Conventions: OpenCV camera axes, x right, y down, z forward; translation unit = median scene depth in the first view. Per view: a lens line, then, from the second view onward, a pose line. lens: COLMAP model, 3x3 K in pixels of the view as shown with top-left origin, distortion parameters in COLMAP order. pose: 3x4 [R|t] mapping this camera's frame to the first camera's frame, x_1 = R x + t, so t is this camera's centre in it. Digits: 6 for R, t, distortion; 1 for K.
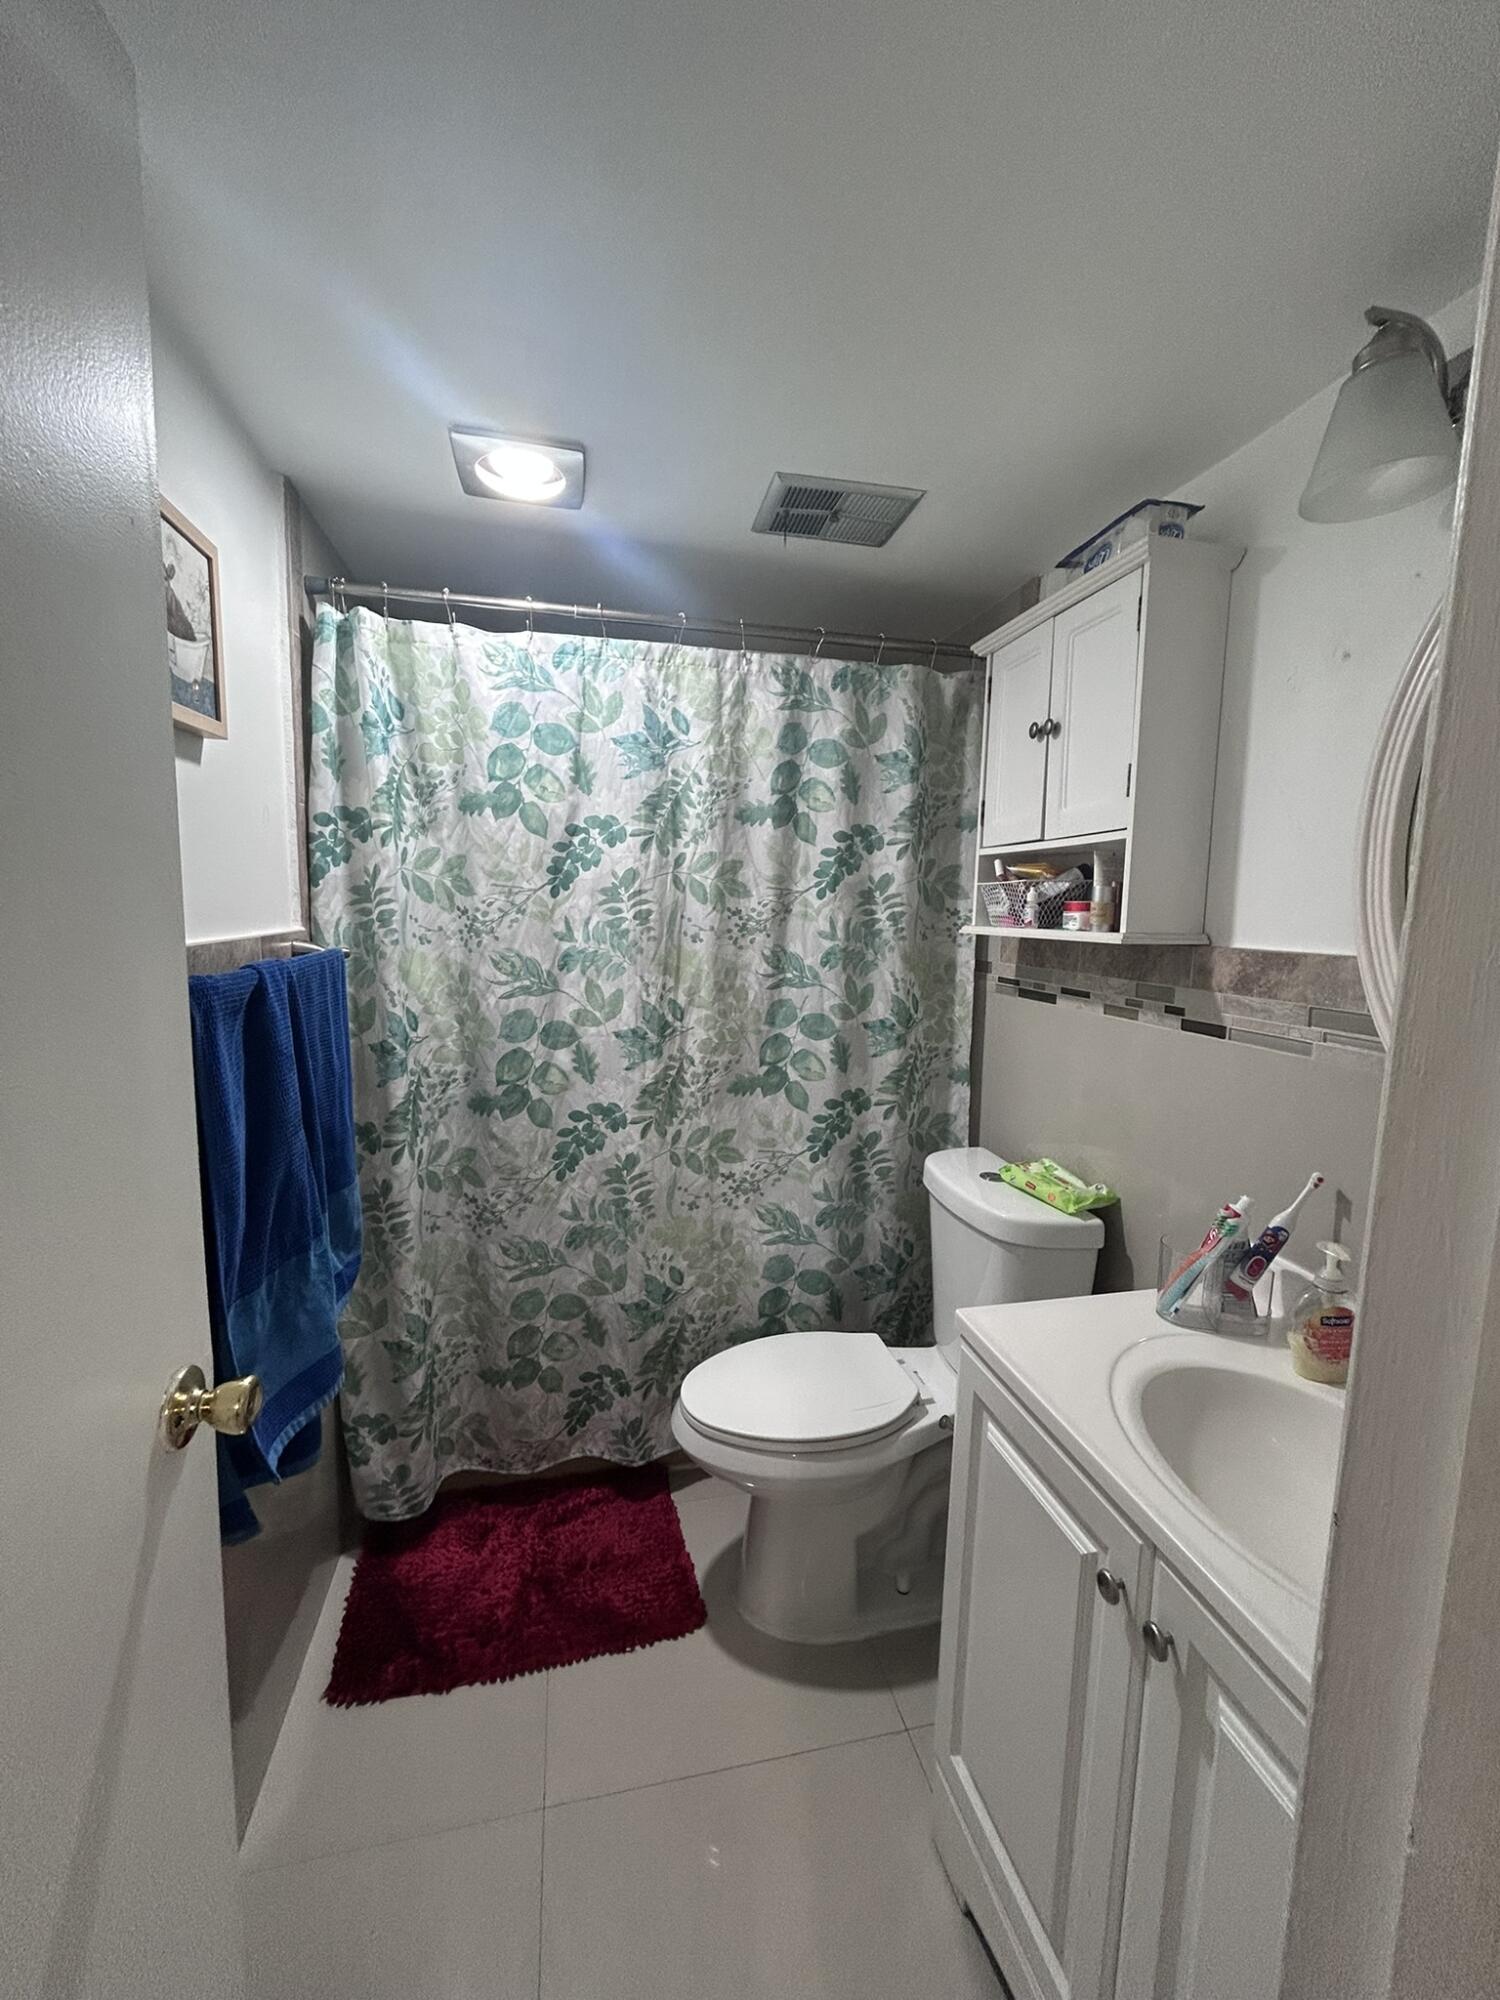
lens RADIAL K [[804.1, 0, 757.3], [0, 804.1, 997.5], [0, 0, 1]] dist [0.004866, -0.001029]
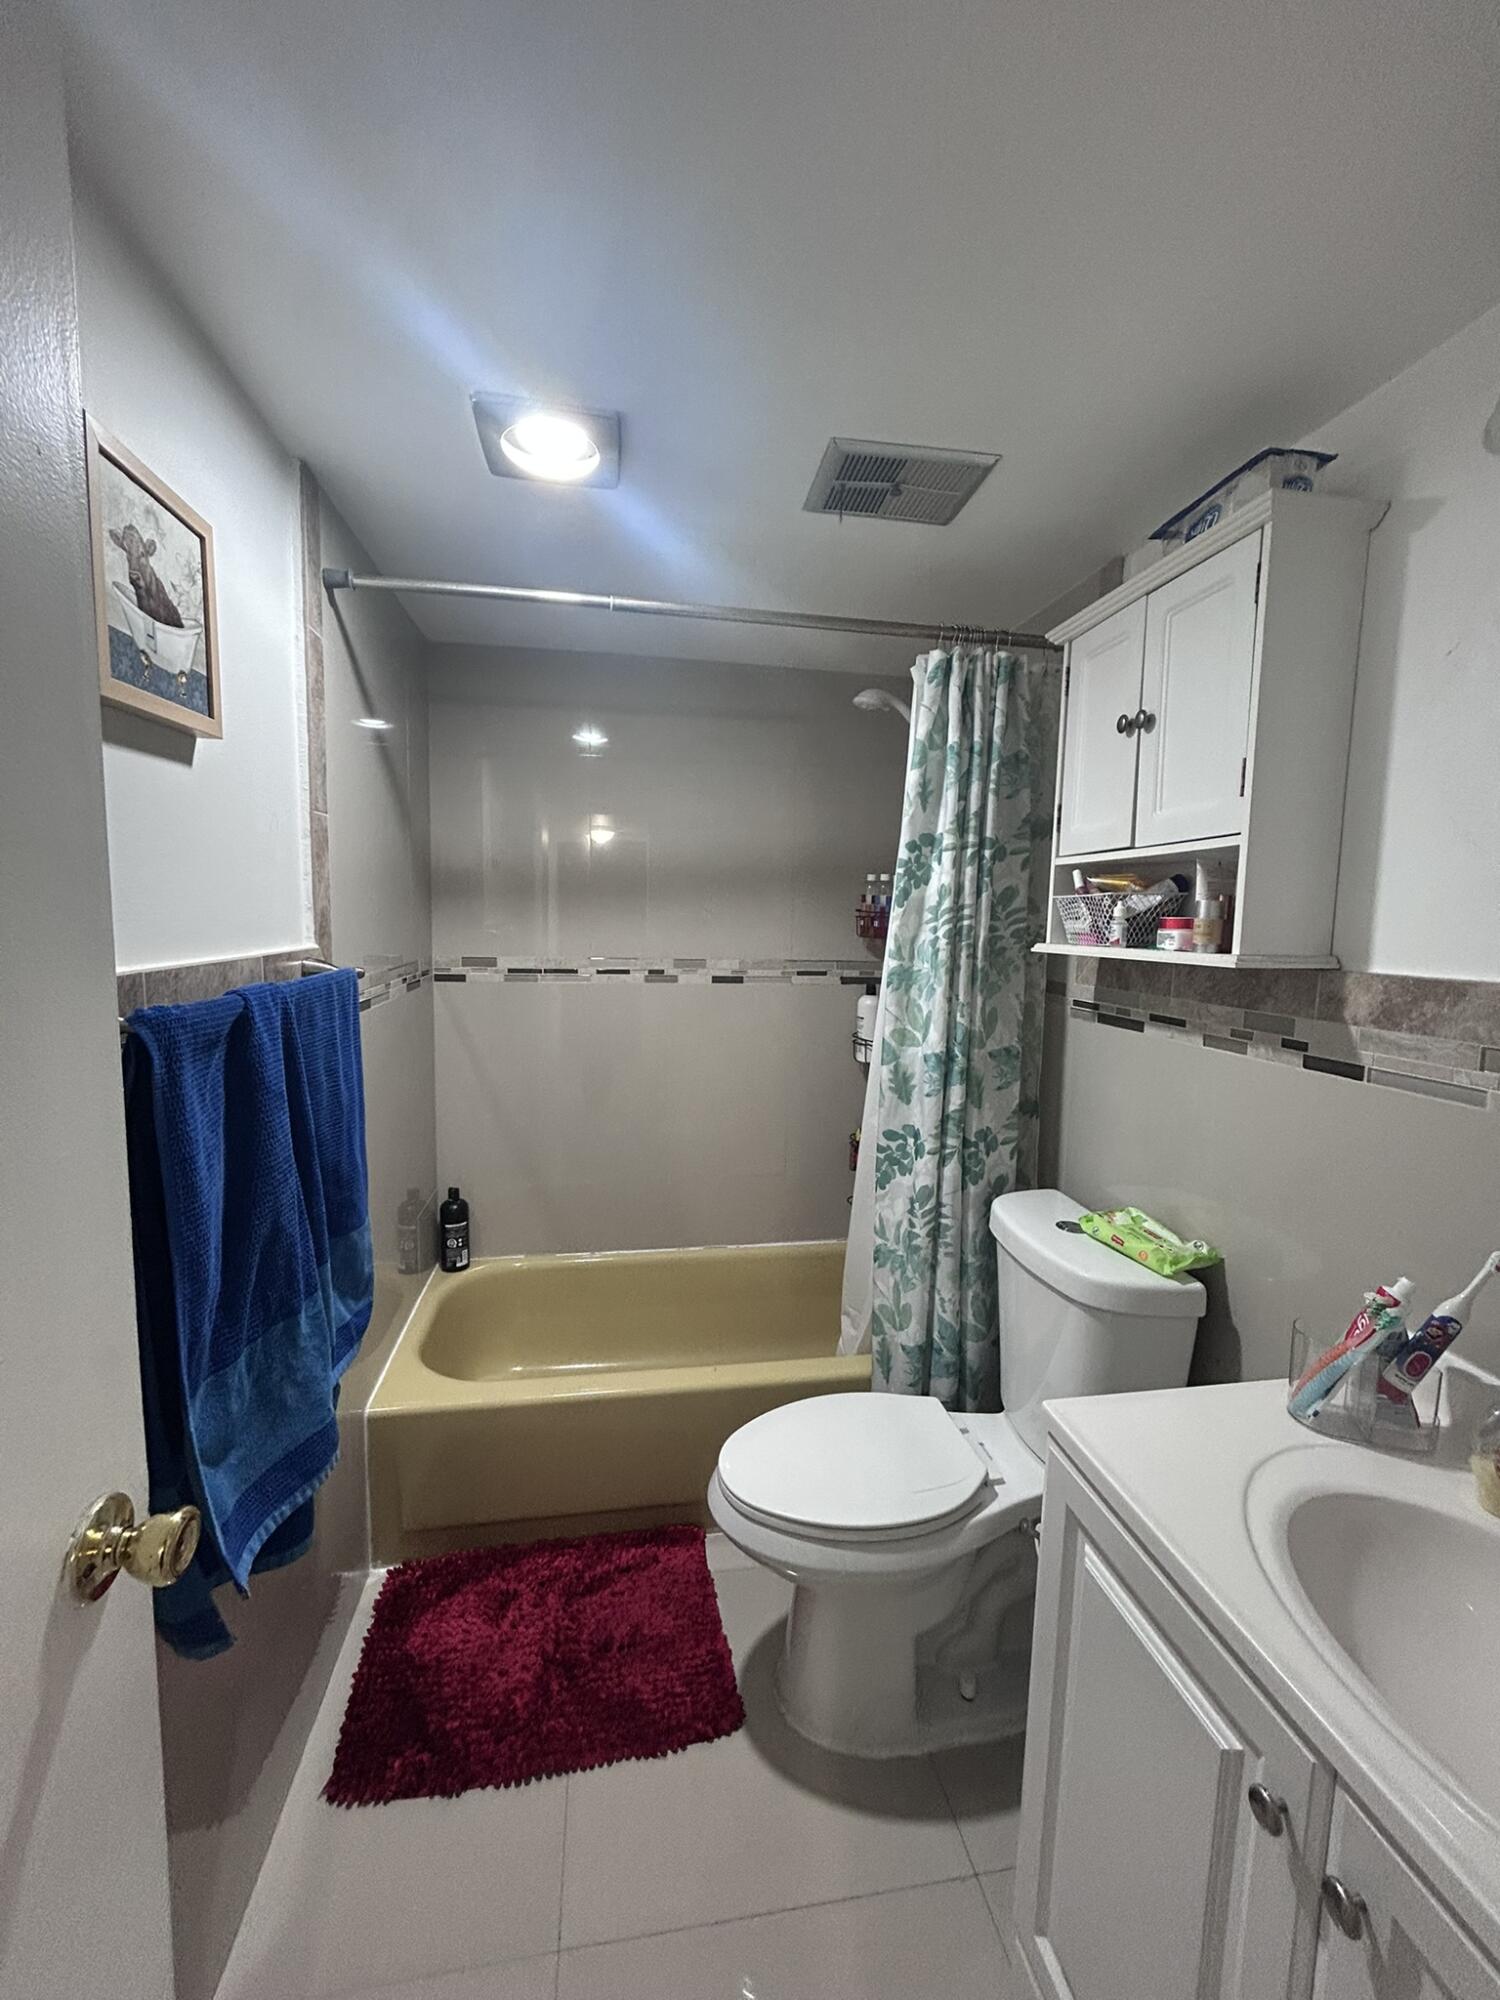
lens RADIAL K [[804.1, 0, 755.0], [0, 804.1, 996.0], [0, 0, 1]] dist [0.004866, -0.001029]
pose [[0.998348, 0.006107, -0.057126, -0.007308], [-0.007068, 0.999837, -0.016637, -0.018165], [0.057015, 0.017013, 0.998228, 0.114953]]
